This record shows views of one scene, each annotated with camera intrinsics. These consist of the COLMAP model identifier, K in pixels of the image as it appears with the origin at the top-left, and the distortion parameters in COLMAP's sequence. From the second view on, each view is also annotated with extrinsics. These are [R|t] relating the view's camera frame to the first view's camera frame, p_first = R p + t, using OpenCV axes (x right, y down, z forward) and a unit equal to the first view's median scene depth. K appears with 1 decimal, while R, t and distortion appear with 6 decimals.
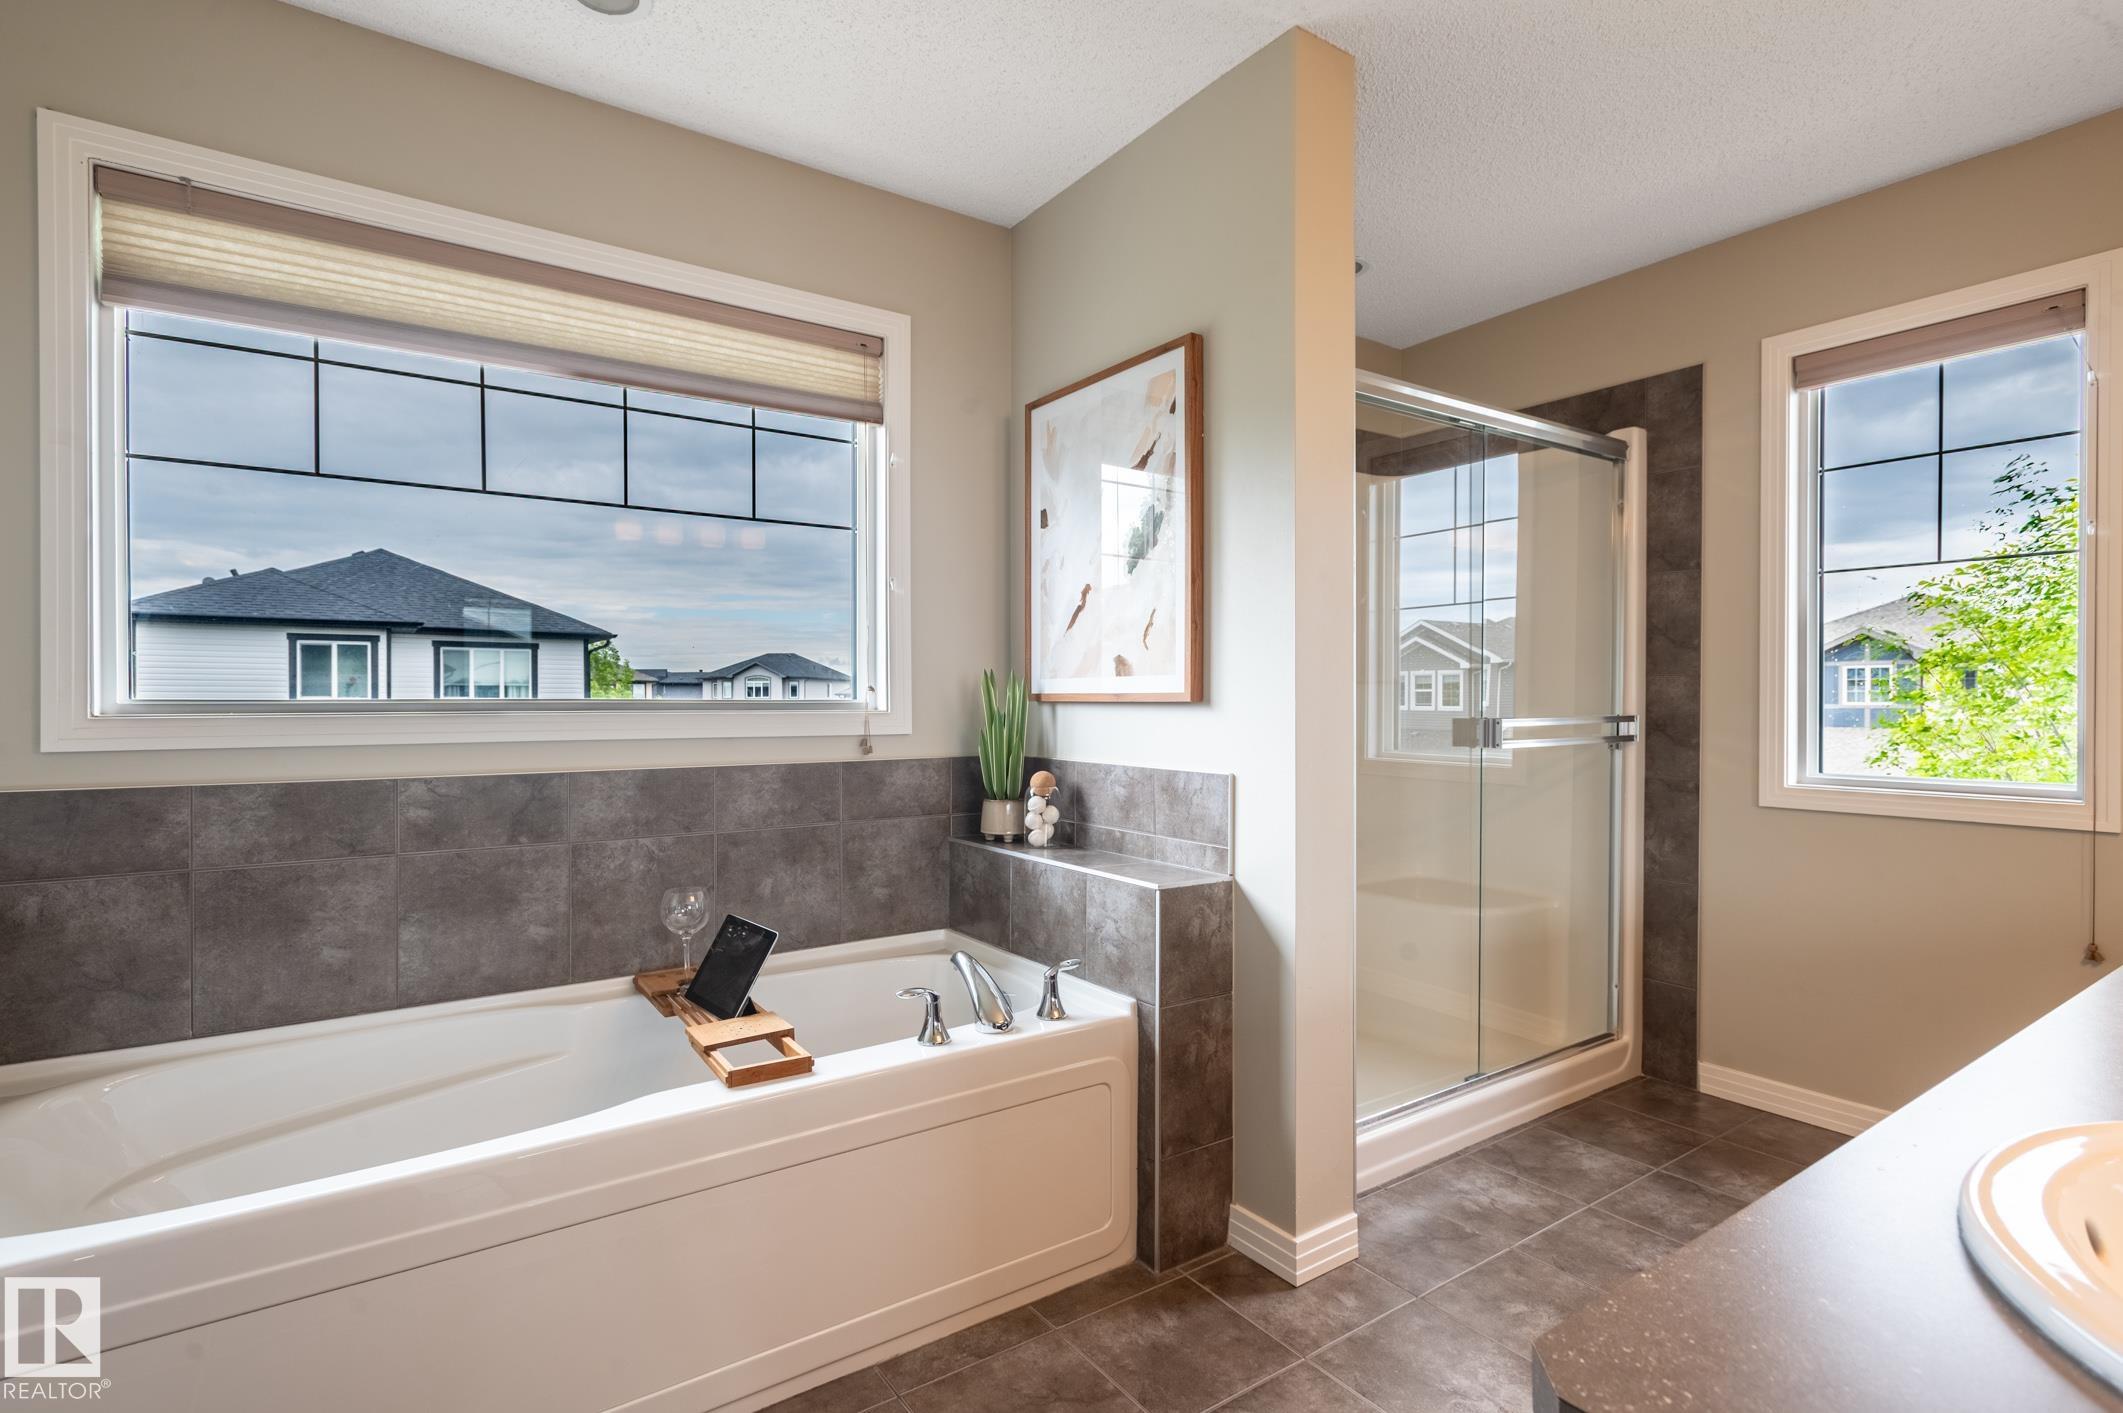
lens RADIAL K [[1035.7, 0, 1061.5], [0, 1035.7, 706.5], [0, 0, 1]] dist [0.019098, -0.000064]
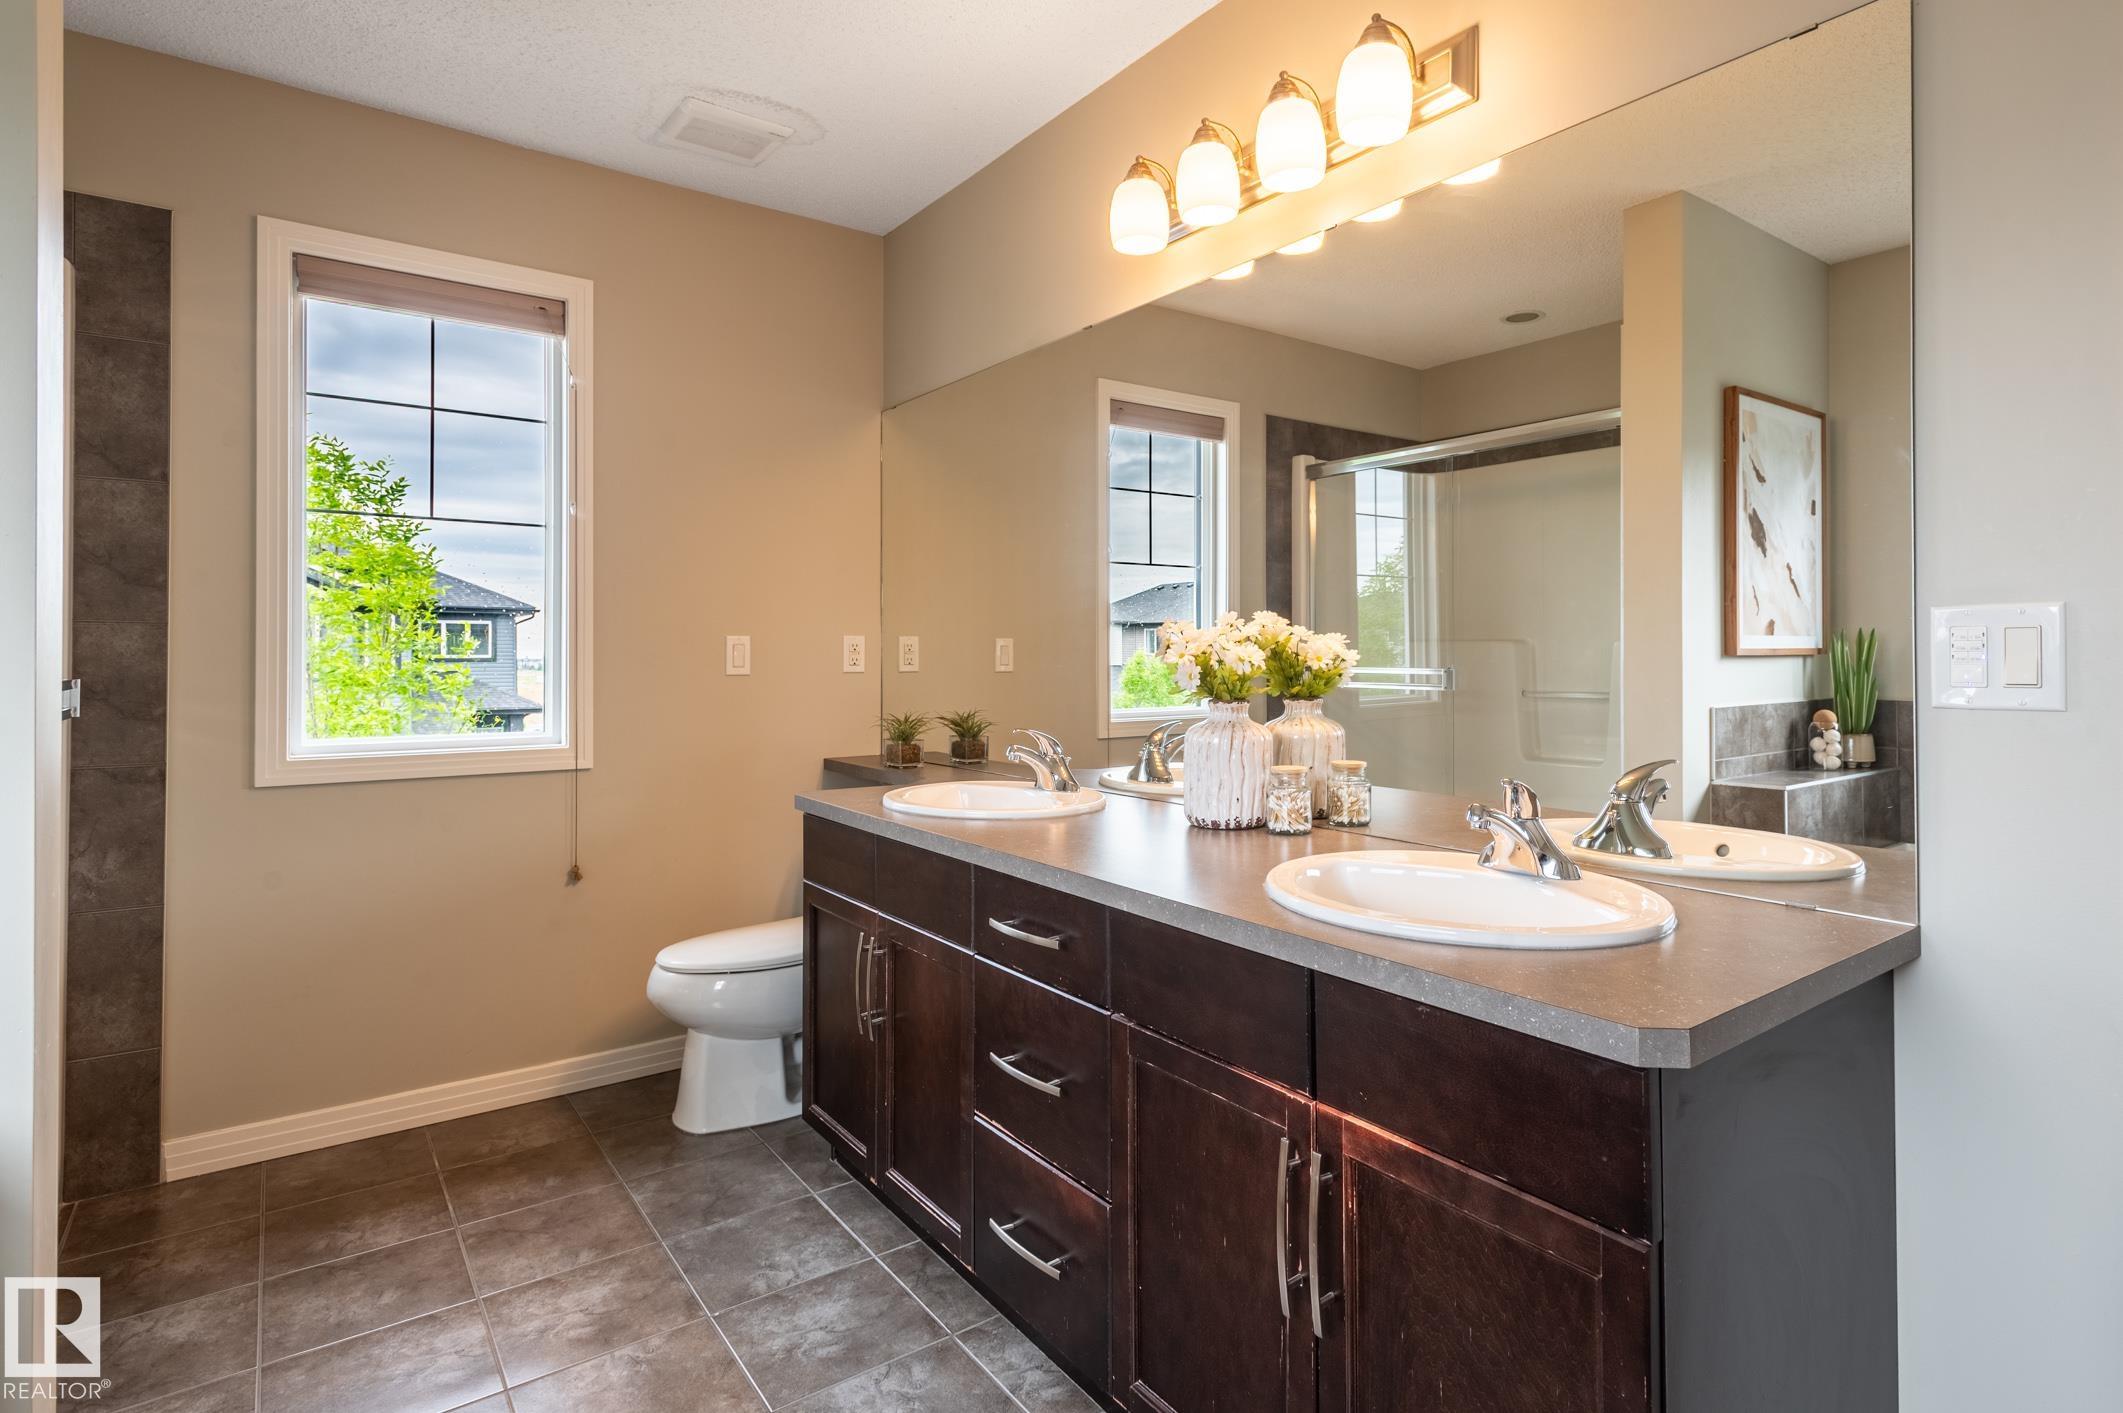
lens RADIAL K [[1109.8, 0, 1163.8], [0, 1109.8, 646.4], [0, 0, 1]] dist [0.023404, -0.009478]
pose [[-0.061217, 0.008417, 0.998089, -0.276429], [0.005498, 0.999952, -0.008095, -0.003734], [-0.998109, 0.004992, -0.061260, 0.392919]]
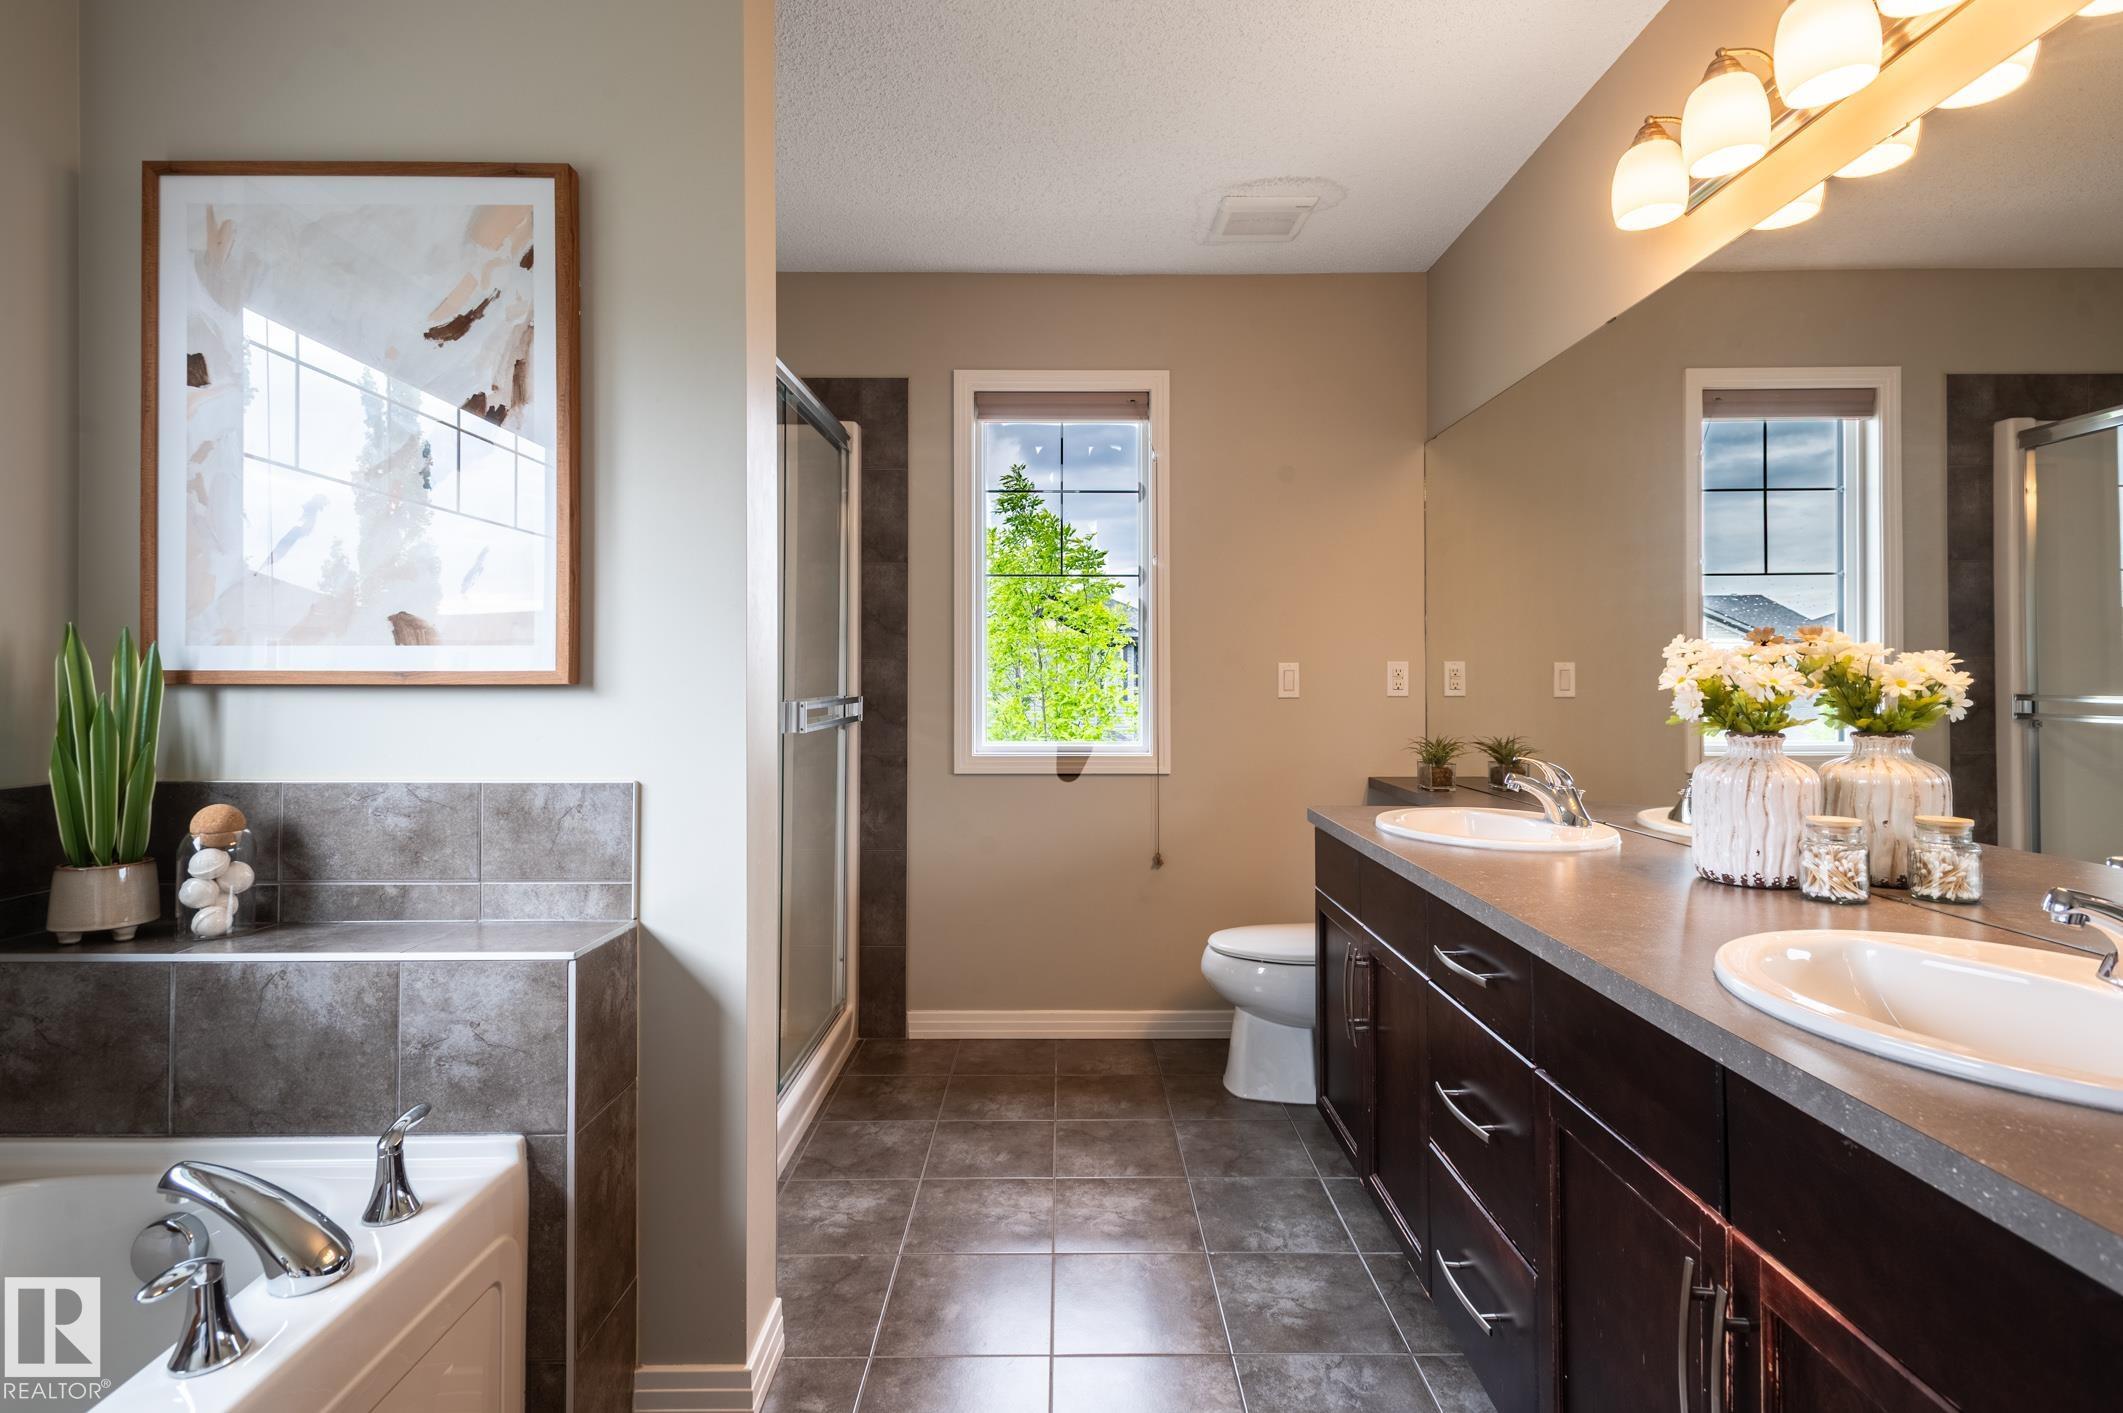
lens RADIAL K [[1046.3, 0, 1068.8], [0, 1046.3, 673.3], [0, 0, 1]] dist [0.014135, -0.001544]
pose [[0.567693, 0.006445, 0.823215, -0.235284], [0.005094, 0.999923, -0.011342, -0.001740], [-0.823225, 0.010632, 0.567616, 0.272226]]
